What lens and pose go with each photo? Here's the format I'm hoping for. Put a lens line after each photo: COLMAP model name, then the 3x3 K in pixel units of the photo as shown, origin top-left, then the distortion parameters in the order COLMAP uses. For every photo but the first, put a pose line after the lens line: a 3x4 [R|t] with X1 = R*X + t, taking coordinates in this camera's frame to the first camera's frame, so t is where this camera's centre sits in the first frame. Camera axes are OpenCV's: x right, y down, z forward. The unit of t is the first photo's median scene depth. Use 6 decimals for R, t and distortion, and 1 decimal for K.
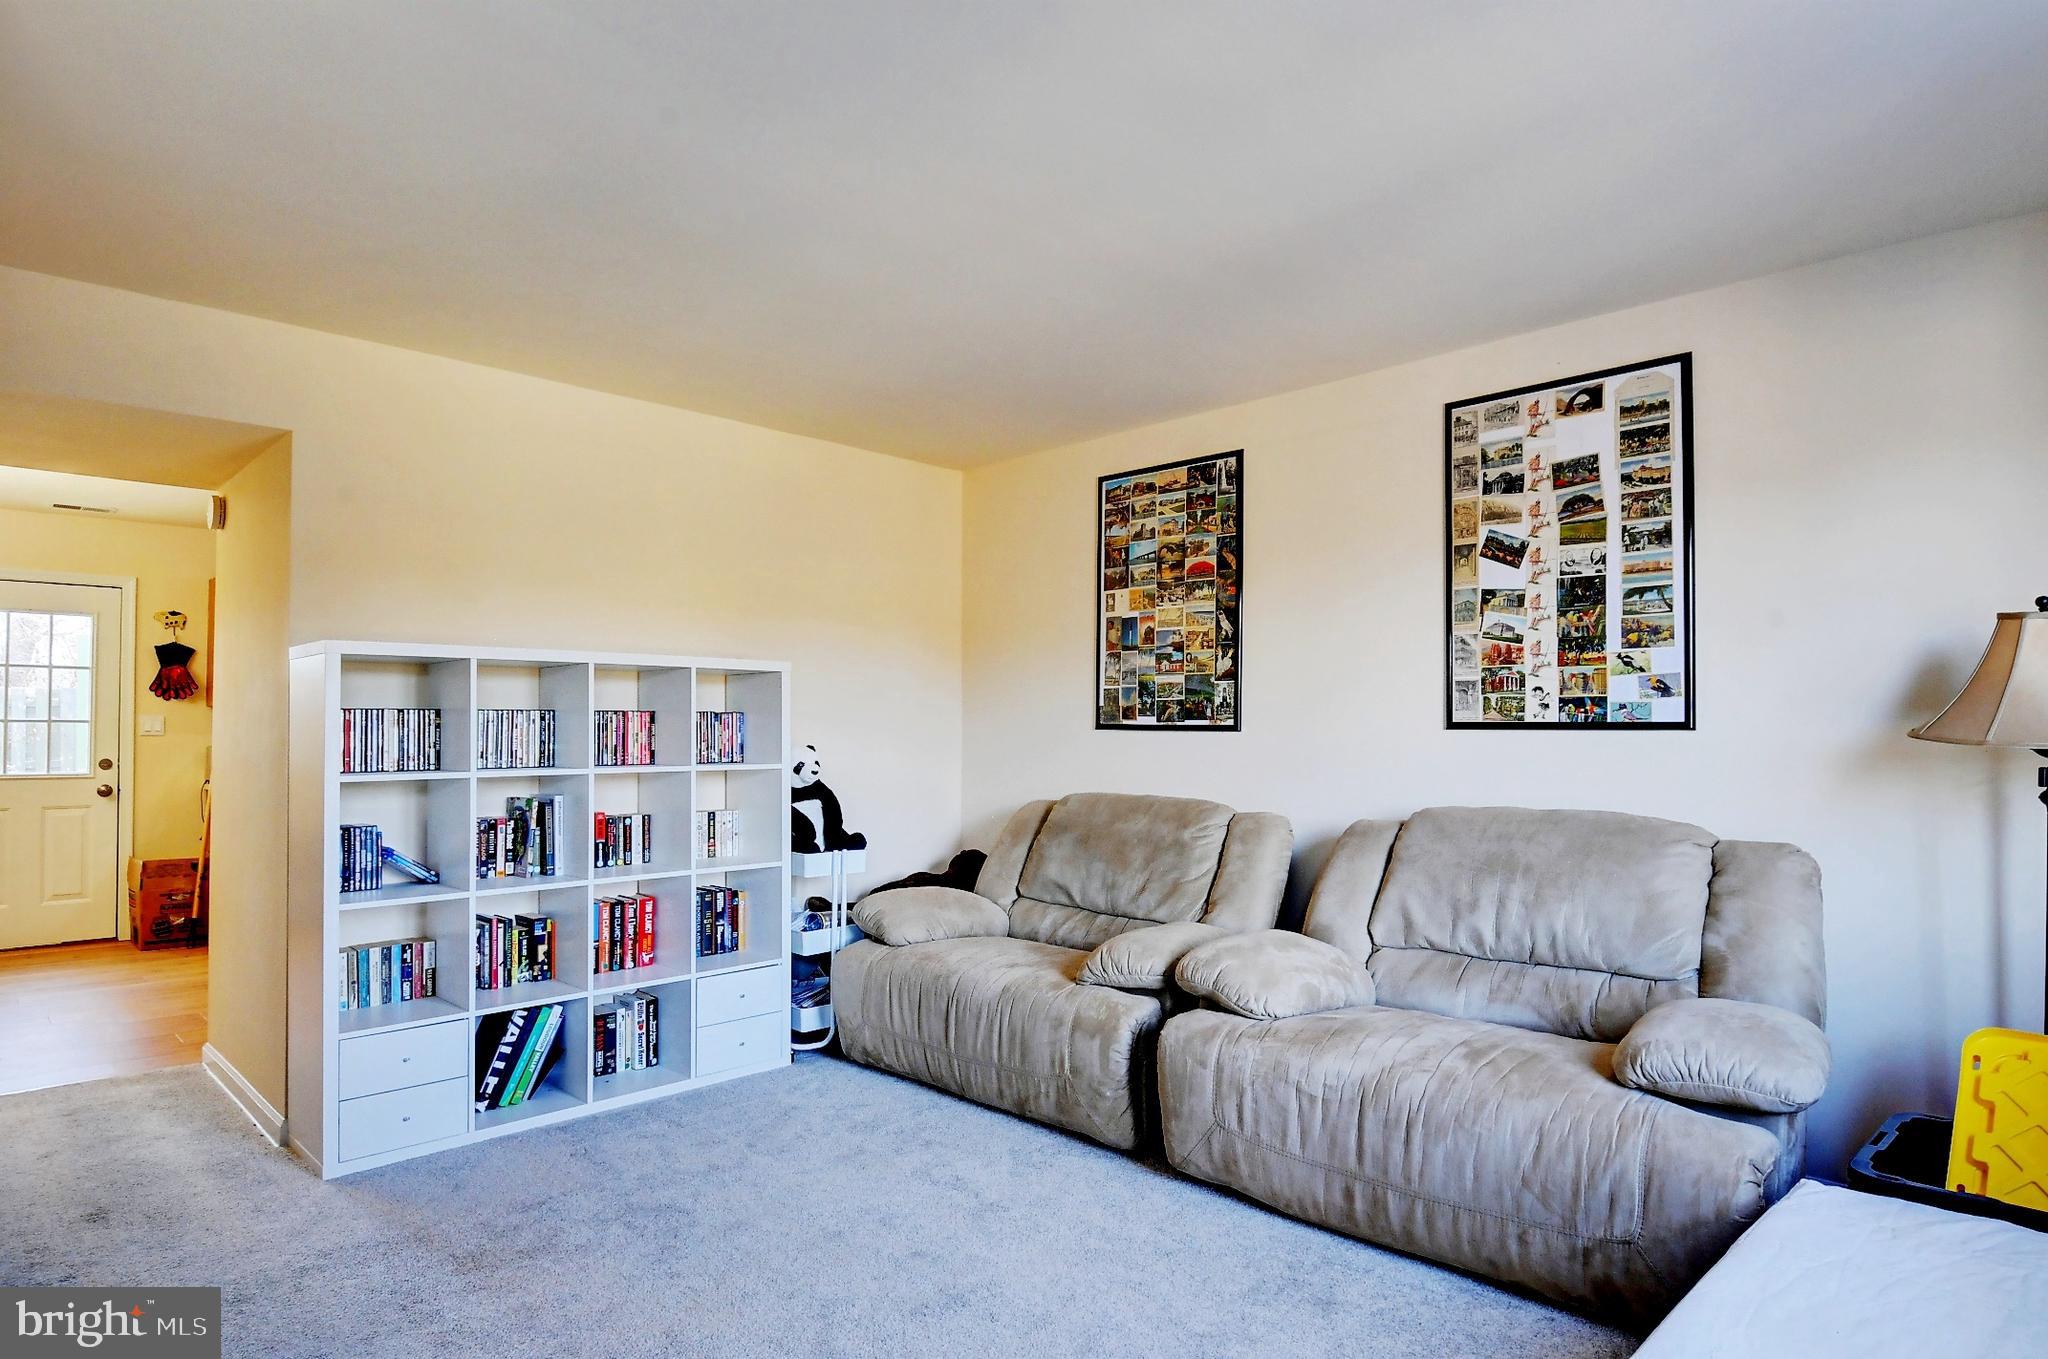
lens RADIAL K [[1131.1, 0, 1048.5], [0, 1131.1, 715.8], [0, 0, 1]] dist [0.022330, -0.028241]
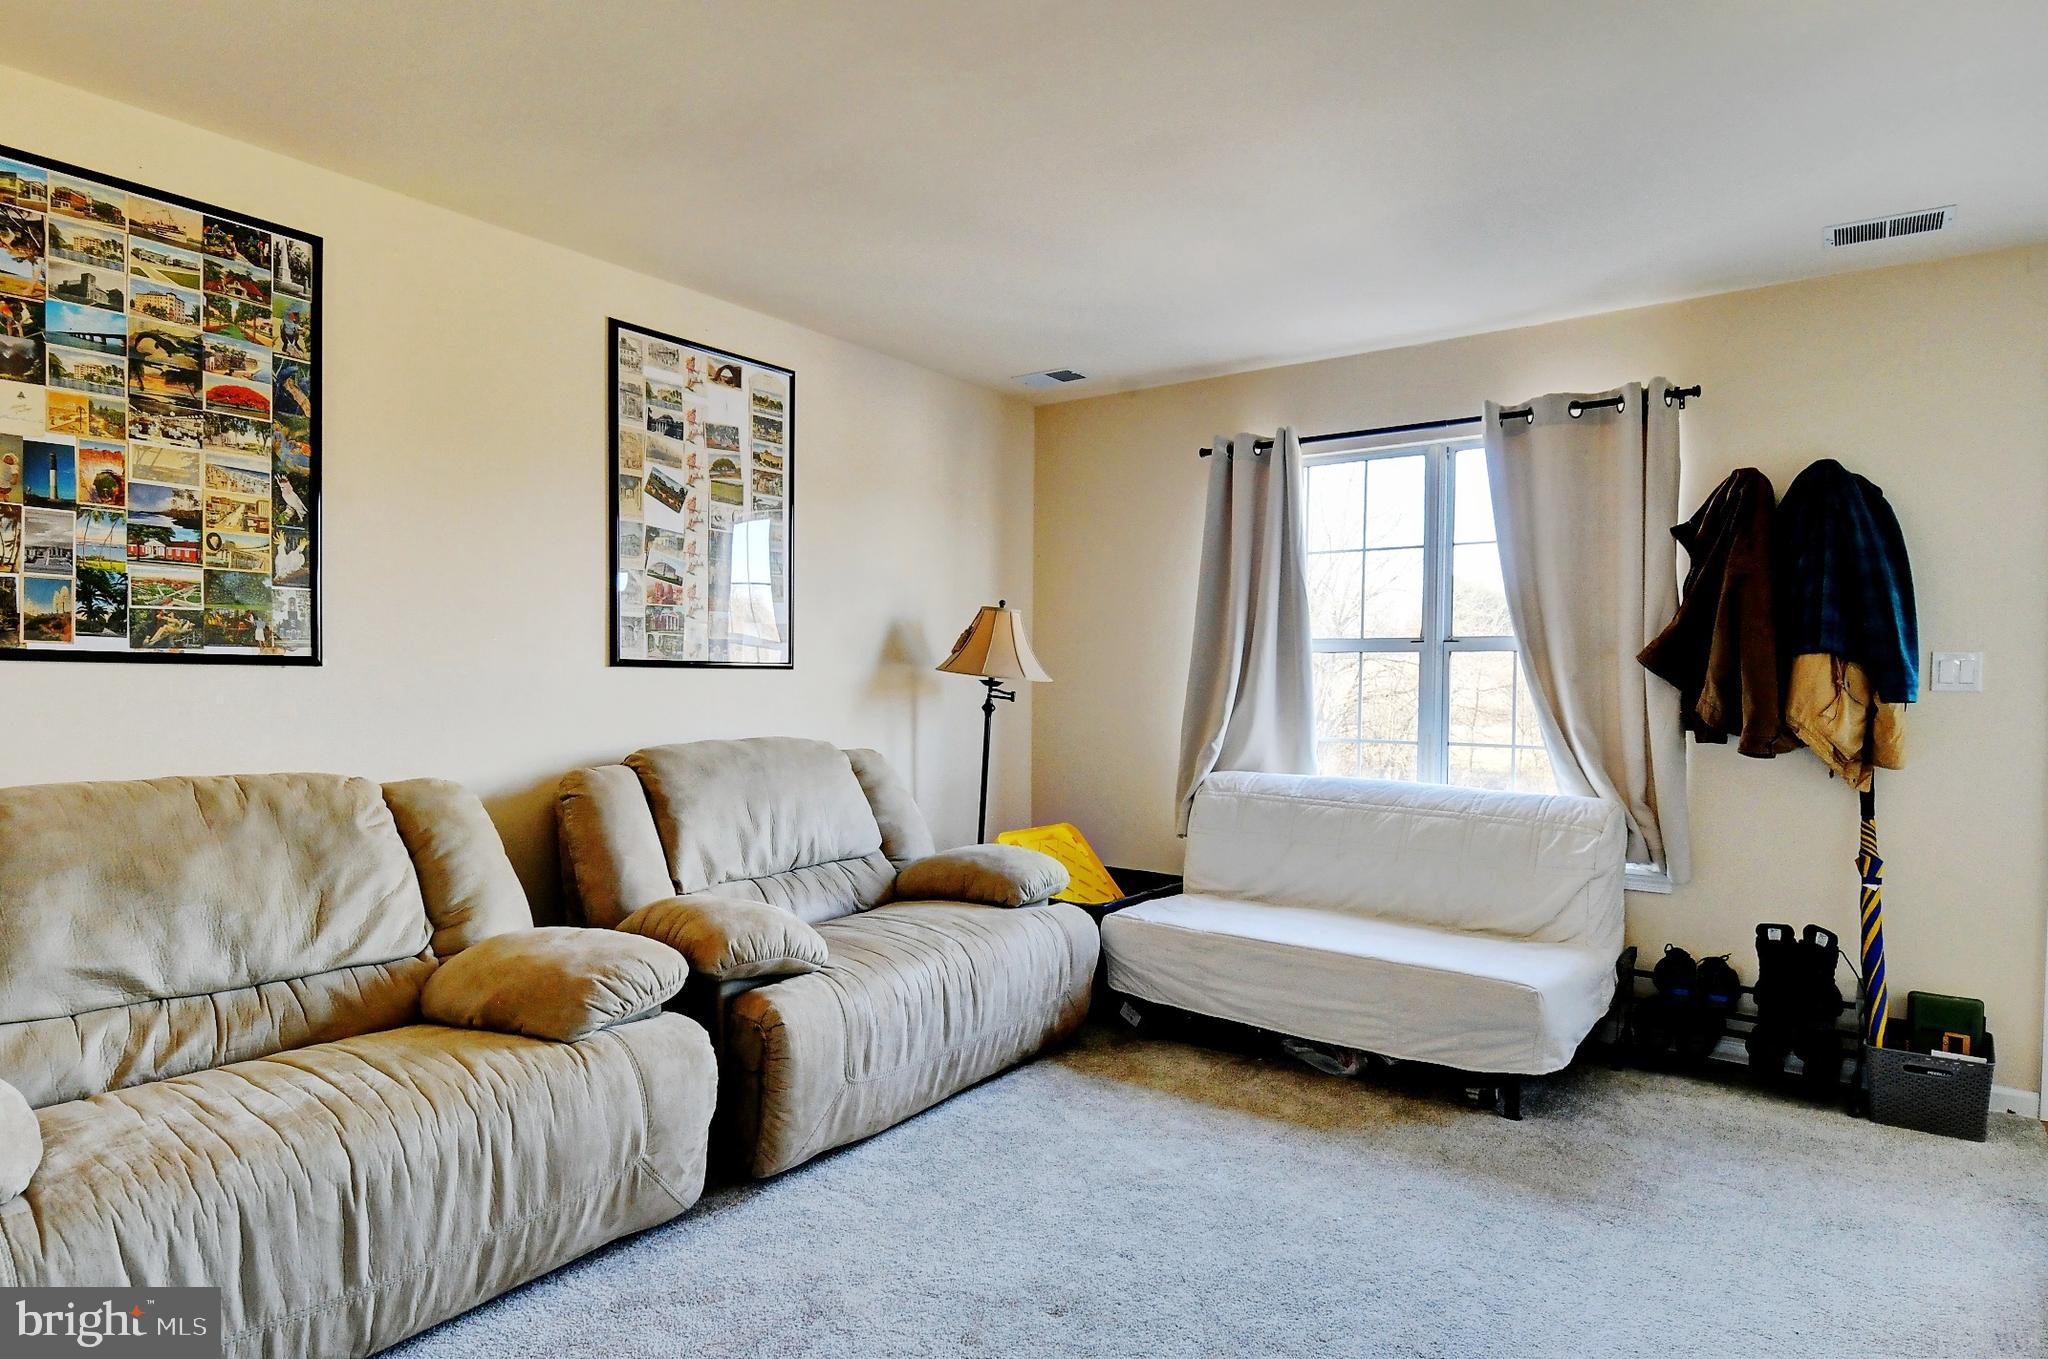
lens RADIAL K [[1131.1, 0, 1048.5], [0, 1131.1, 715.8], [0, 0, 1]] dist [0.022330, -0.028241]
pose [[-0.149528, -0.037105, 0.988061, -0.549452], [-0.021455, 0.999182, 0.034276, 0.010808], [-0.988525, -0.016074, -0.150202, 0.669822]]
